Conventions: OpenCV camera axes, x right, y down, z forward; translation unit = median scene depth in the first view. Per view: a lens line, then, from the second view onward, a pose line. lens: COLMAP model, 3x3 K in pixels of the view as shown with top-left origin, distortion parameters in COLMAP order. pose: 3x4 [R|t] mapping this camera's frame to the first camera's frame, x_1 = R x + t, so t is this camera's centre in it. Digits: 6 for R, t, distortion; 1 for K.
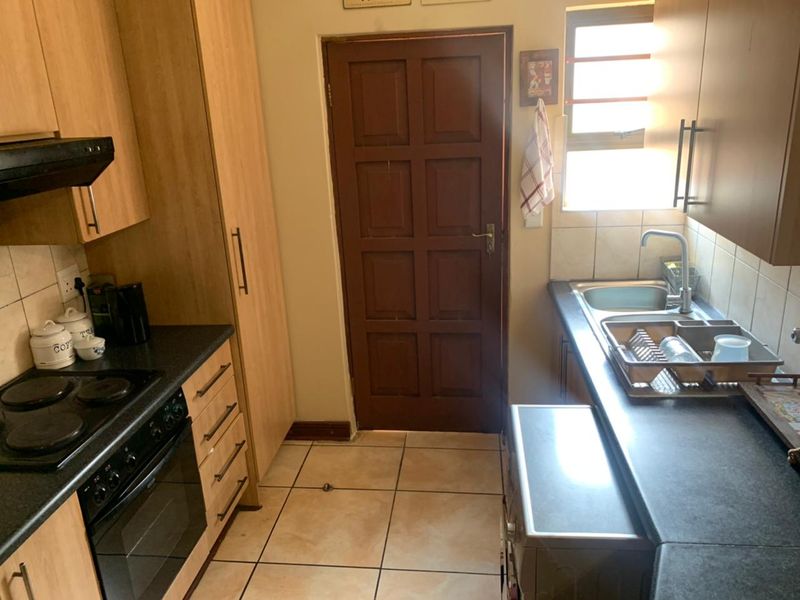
lens RADIAL K [[635.8, 0, 400.0], [0, 635.8, 300.0], [0, 0, 1]] dist [0.022501, 0.005907]
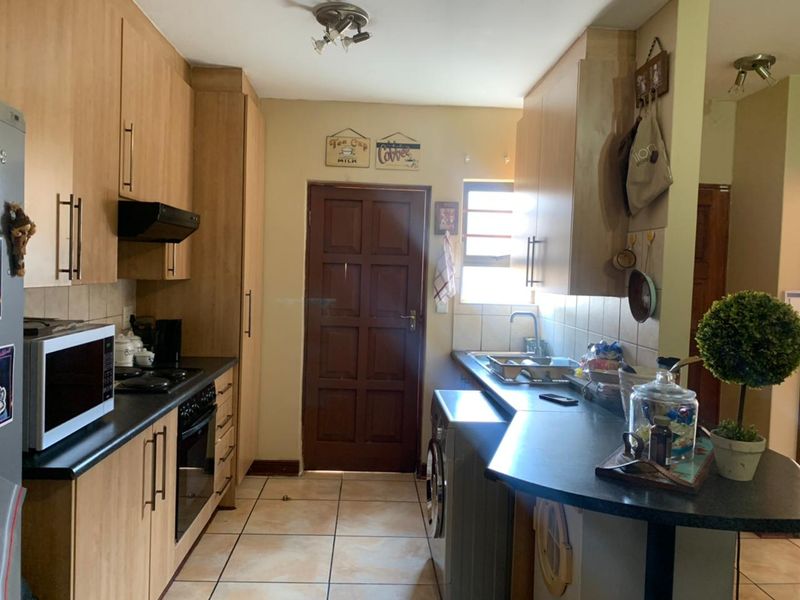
lens RADIAL K [[644.2, 0, 400.0], [0, 644.2, 300.0], [0, 0, 1]] dist [0.078040, -0.052198]
pose [[0.983401, 0.071658, 0.166697, -0.147026], [-0.023641, 0.961483, -0.273846, 0.285262], [-0.179899, 0.265359, 0.947217, -0.440374]]
